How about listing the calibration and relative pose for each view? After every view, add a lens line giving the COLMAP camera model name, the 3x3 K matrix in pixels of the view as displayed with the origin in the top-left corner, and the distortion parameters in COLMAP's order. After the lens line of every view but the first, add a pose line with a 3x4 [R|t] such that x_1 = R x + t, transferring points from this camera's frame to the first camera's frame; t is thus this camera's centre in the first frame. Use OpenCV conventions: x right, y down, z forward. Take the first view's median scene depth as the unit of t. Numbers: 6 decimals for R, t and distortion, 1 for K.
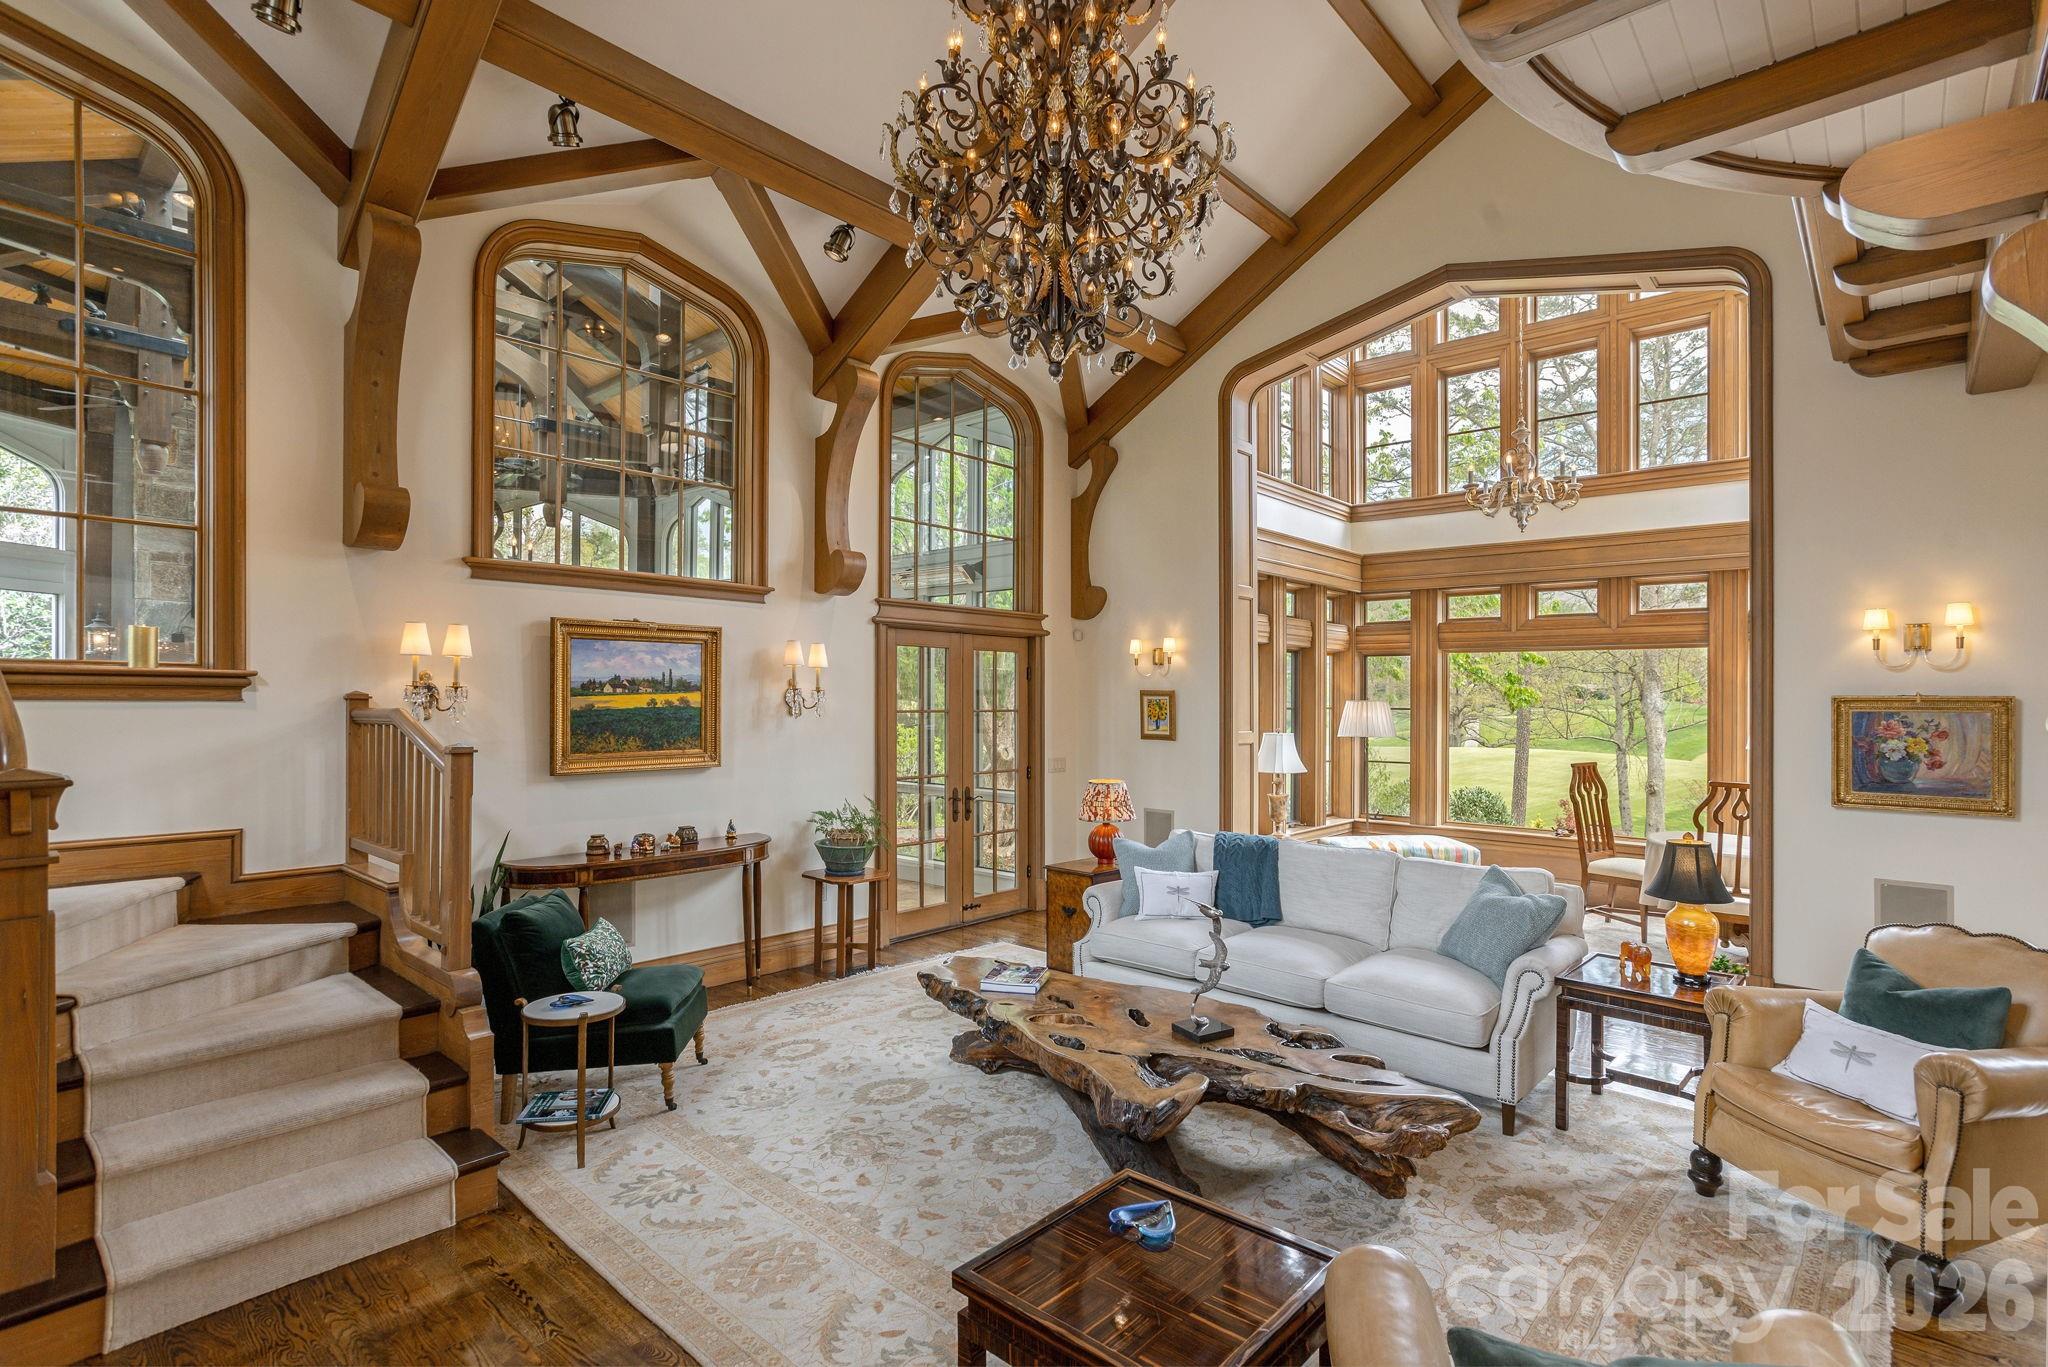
lens RADIAL K [[979.6, 0, 1026.6], [0, 979.6, 693.4], [0, 0, 1]] dist [-0.004731, -0.000123]
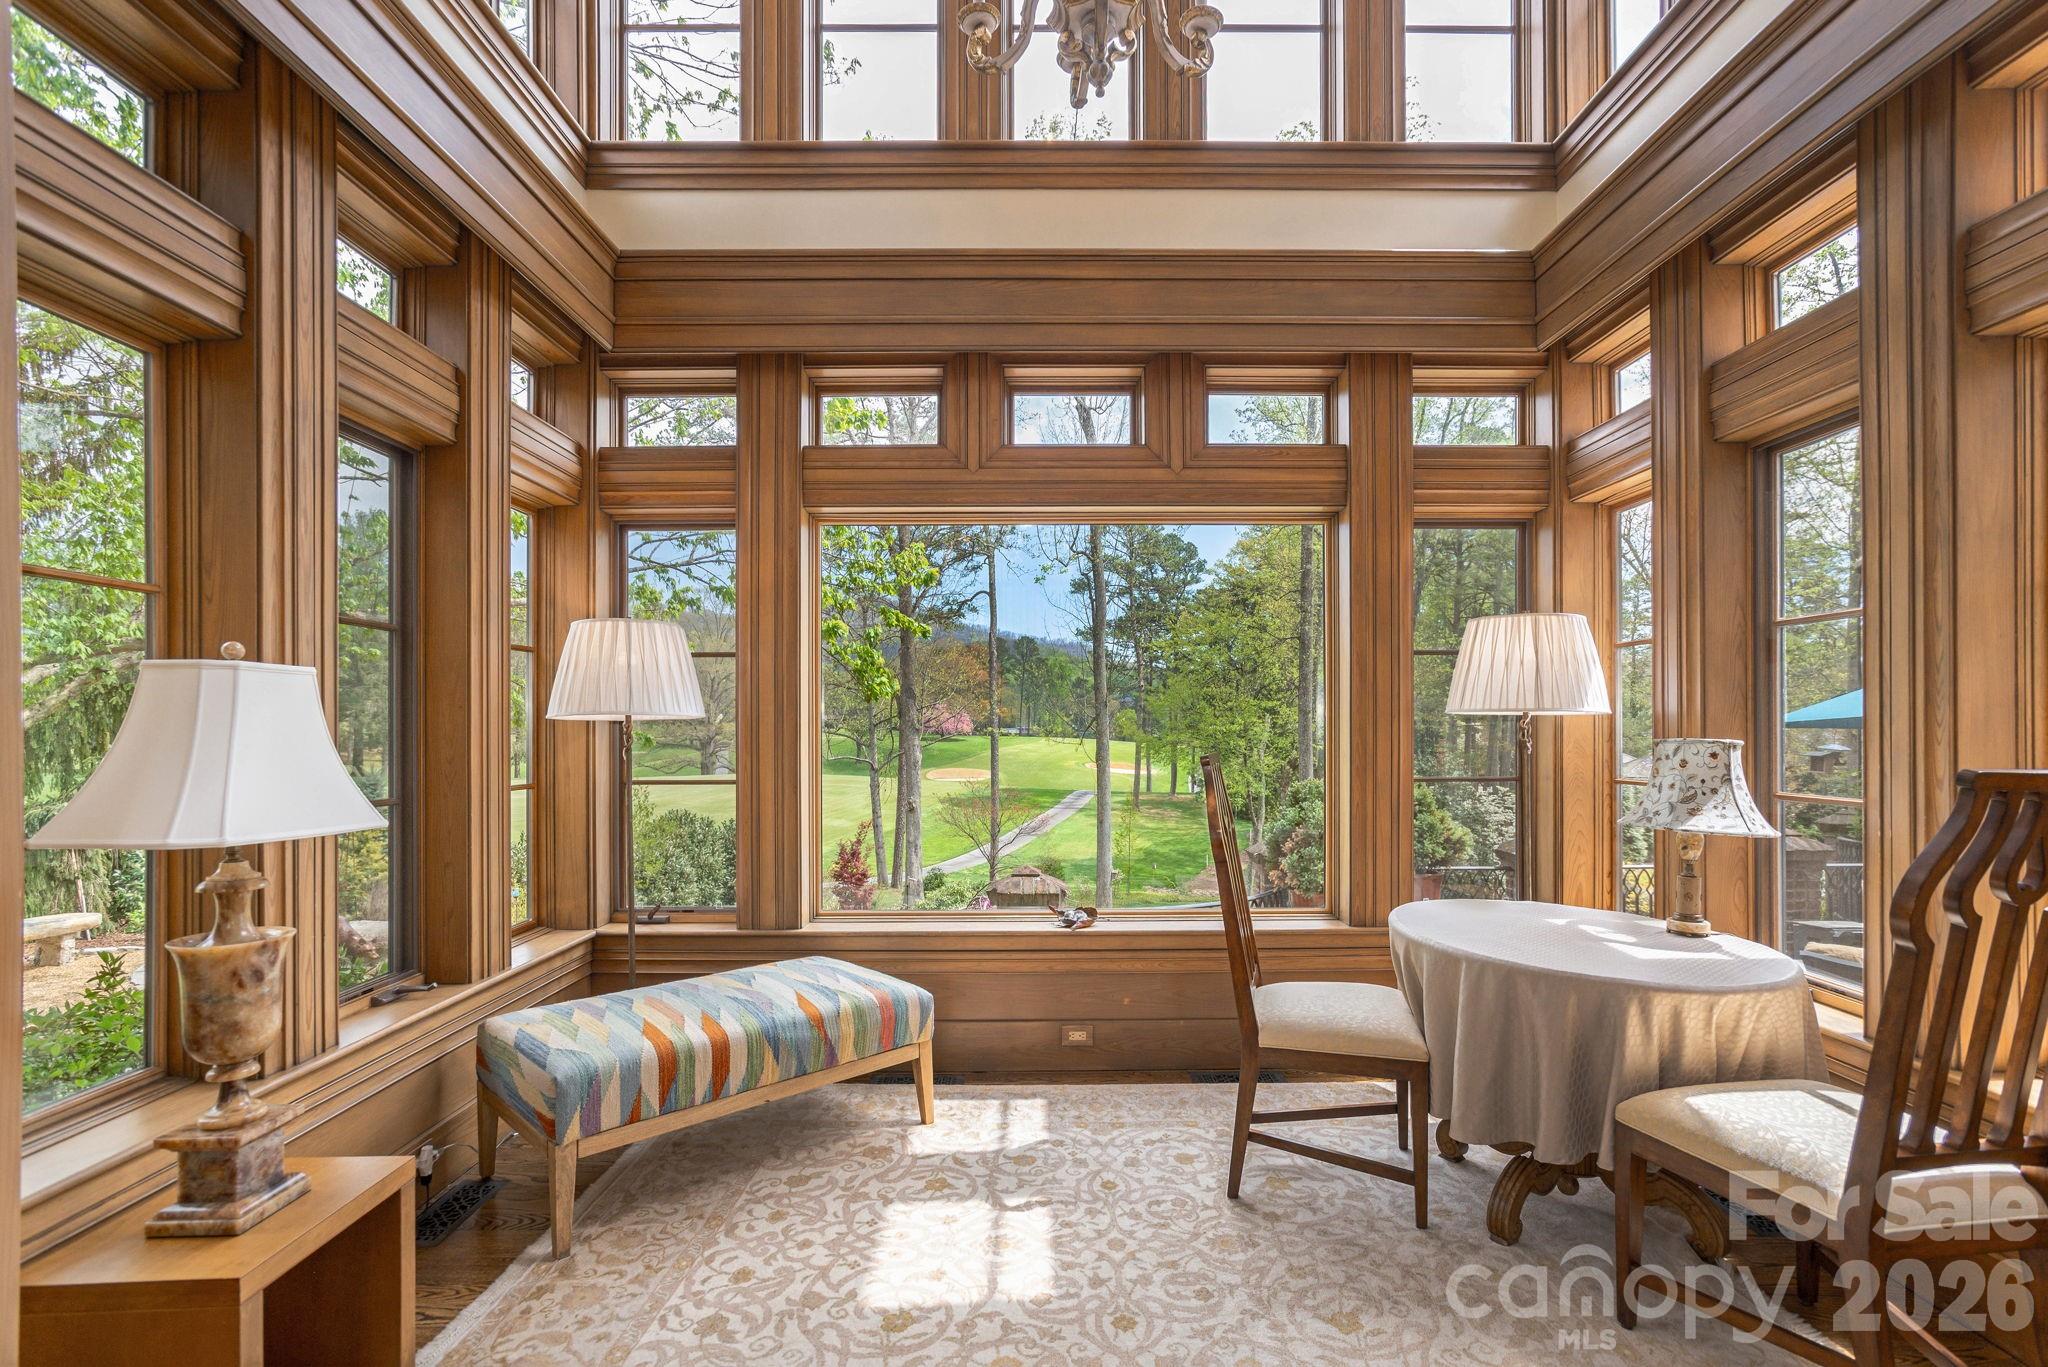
lens RADIAL K [[979.6, 0, 1053.8], [0, 979.6, 723.5], [0, 0, 1]] dist [-0.004731, -0.000123]
pose [[0.720271, -0.004282, 0.693680, 0.203537], [0.002402, 0.999990, 0.003678, 0.046339], [-0.693689, -0.000983, 0.720274, 0.615089]]
